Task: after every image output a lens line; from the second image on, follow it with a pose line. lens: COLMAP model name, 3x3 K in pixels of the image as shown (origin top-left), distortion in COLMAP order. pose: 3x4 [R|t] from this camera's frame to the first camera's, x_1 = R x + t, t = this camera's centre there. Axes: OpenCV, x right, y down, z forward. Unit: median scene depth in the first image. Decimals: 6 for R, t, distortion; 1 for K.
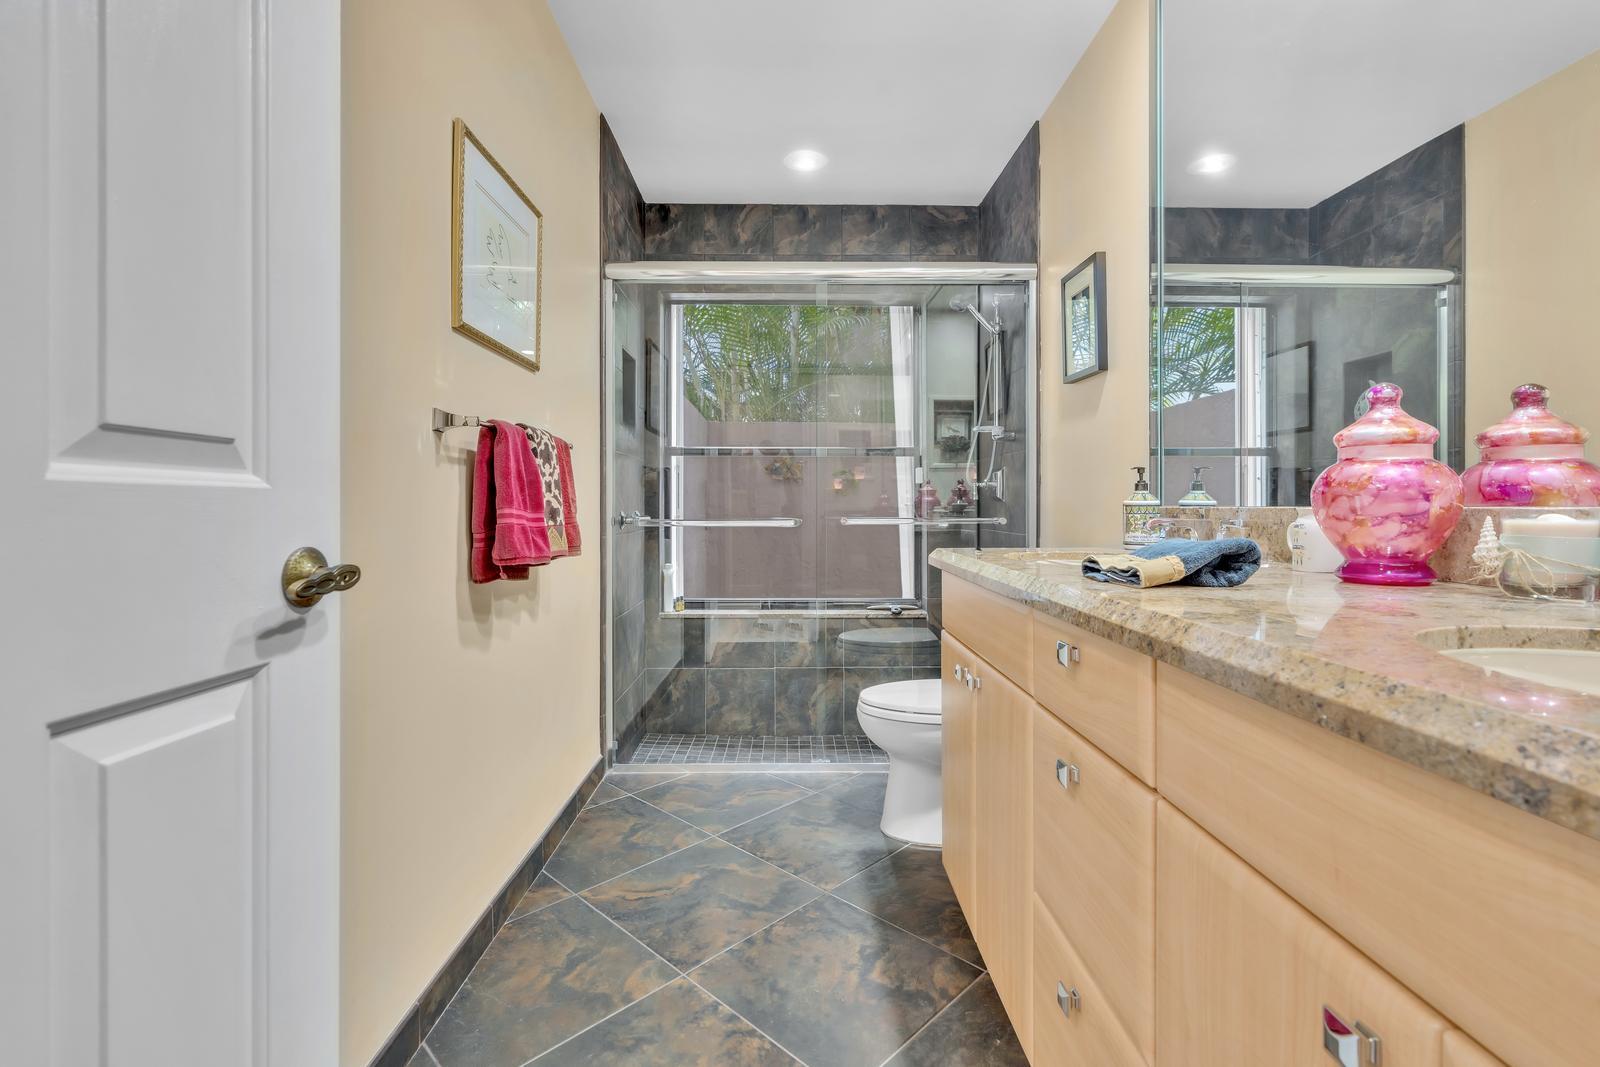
lens RADIAL K [[733.9, 0, 795.3], [0, 733.9, 519.4], [0, 0, 1]] dist [-0.008120, 0.000896]
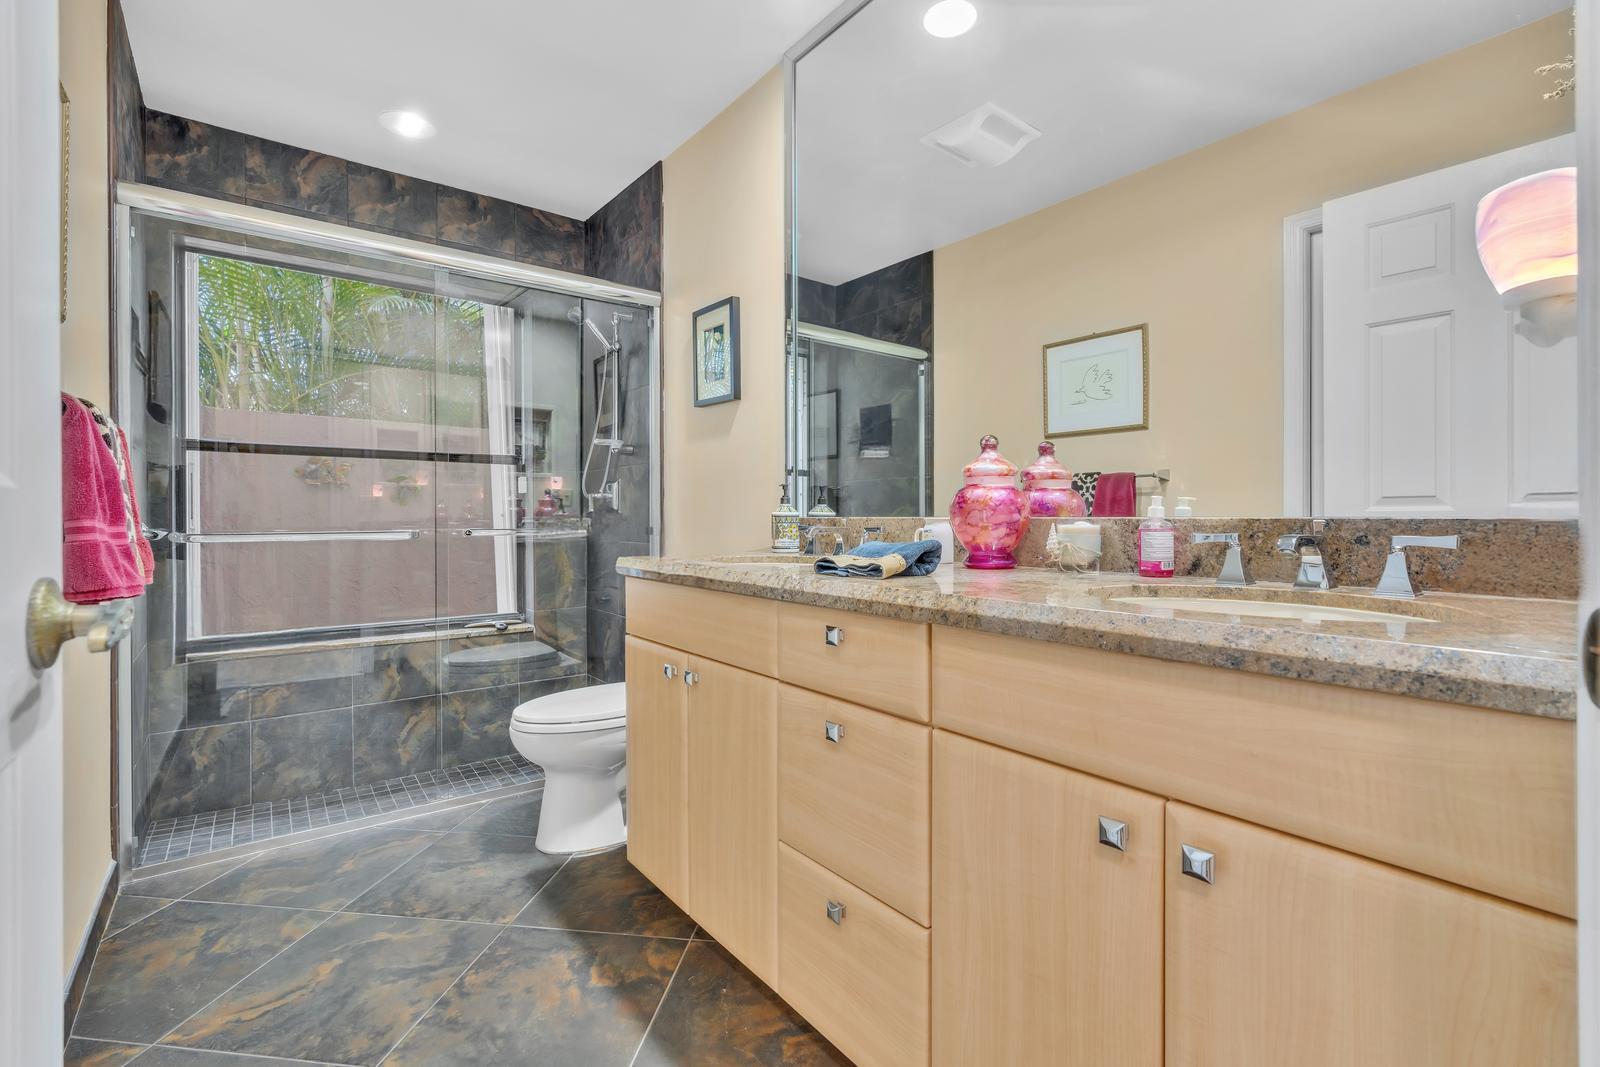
lens RADIAL K [[729.9, 0, 801.3], [0, 729.9, 531.2], [0, 0, 1]] dist [-0.005390, 0.000840]
pose [[0.792982, -0.012277, 0.609121, -0.162077], [0.010636, 0.999924, 0.006308, -0.000774], [-0.609152, 0.001477, 0.793052, 0.017320]]
